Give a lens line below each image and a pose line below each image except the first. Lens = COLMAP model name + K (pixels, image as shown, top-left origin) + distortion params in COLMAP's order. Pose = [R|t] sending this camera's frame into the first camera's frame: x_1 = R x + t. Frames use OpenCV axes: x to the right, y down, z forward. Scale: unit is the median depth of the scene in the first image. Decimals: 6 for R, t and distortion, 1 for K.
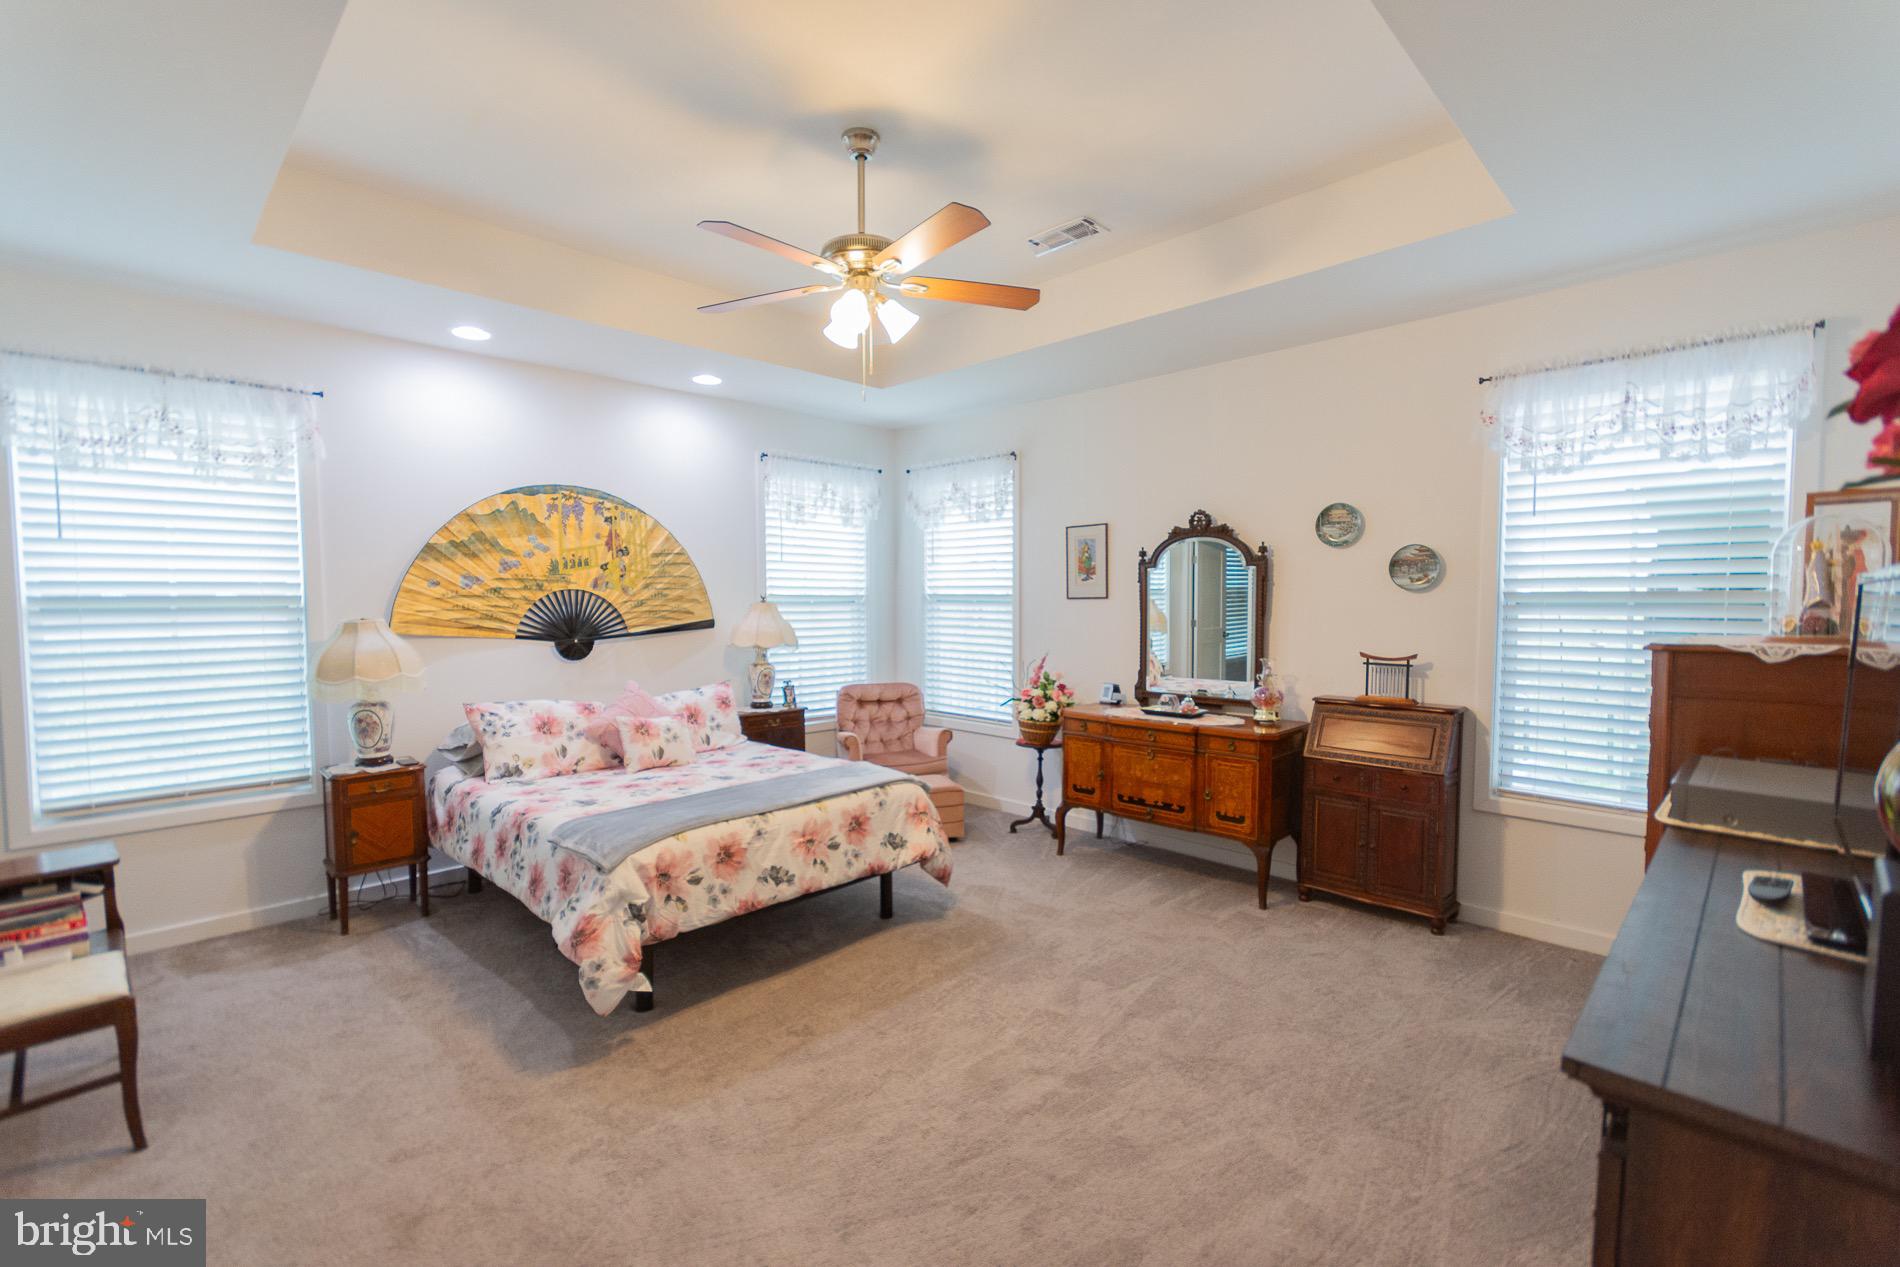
lens RADIAL K [[846.1, 0, 949.2], [0, 846.1, 642.2], [0, 0, 1]] dist [0.004685, 0.000535]
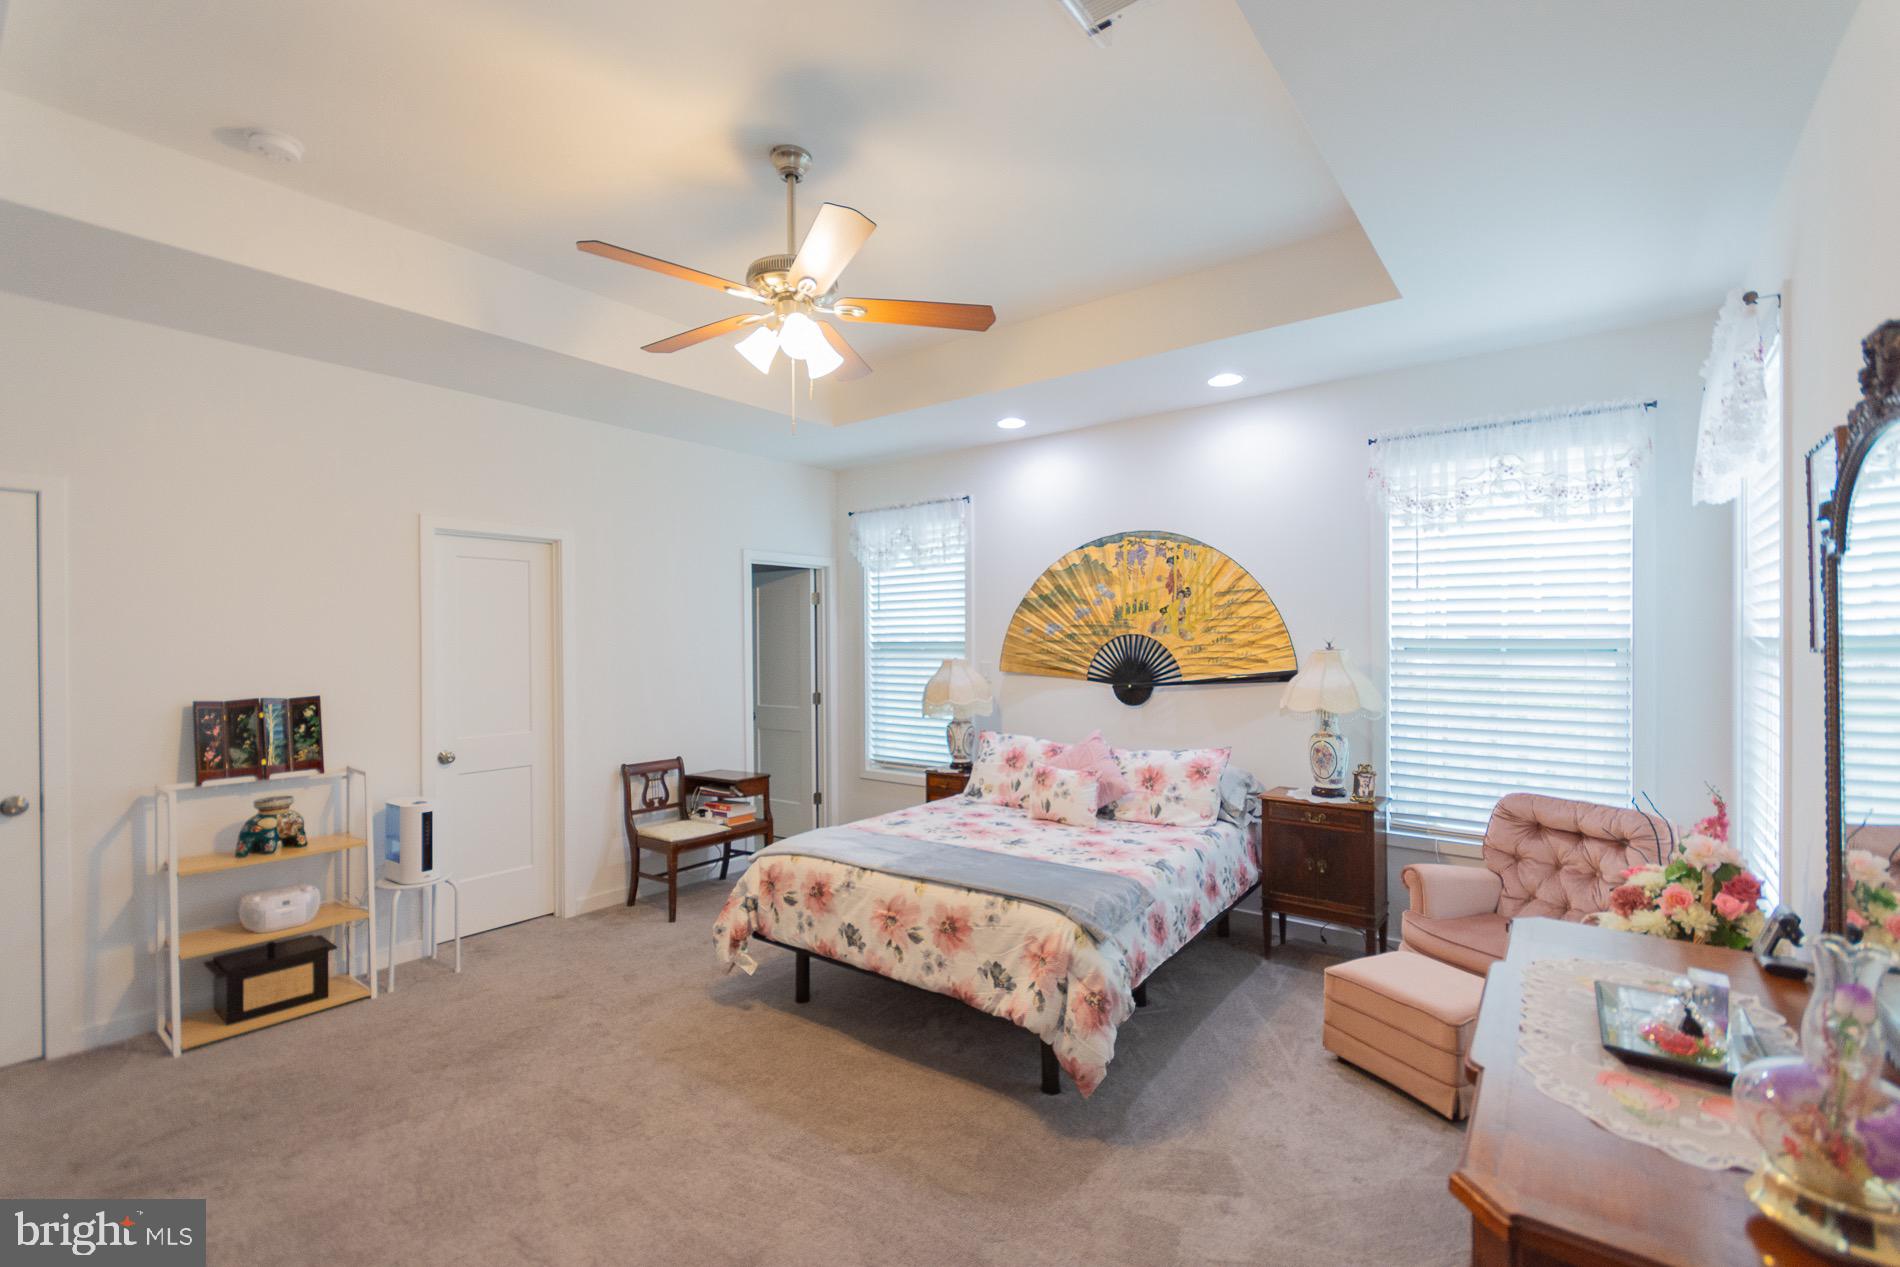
lens RADIAL K [[840.8, 0, 947.0], [0, 840.8, 640.8], [0, 0, 1]] dist [0.004907, 0.000734]
pose [[0.111740, 0.006060, -0.993719, 0.532461], [-0.045928, 0.998944, 0.000927, -0.046753], [0.992676, 0.045535, 0.111900, 0.687583]]
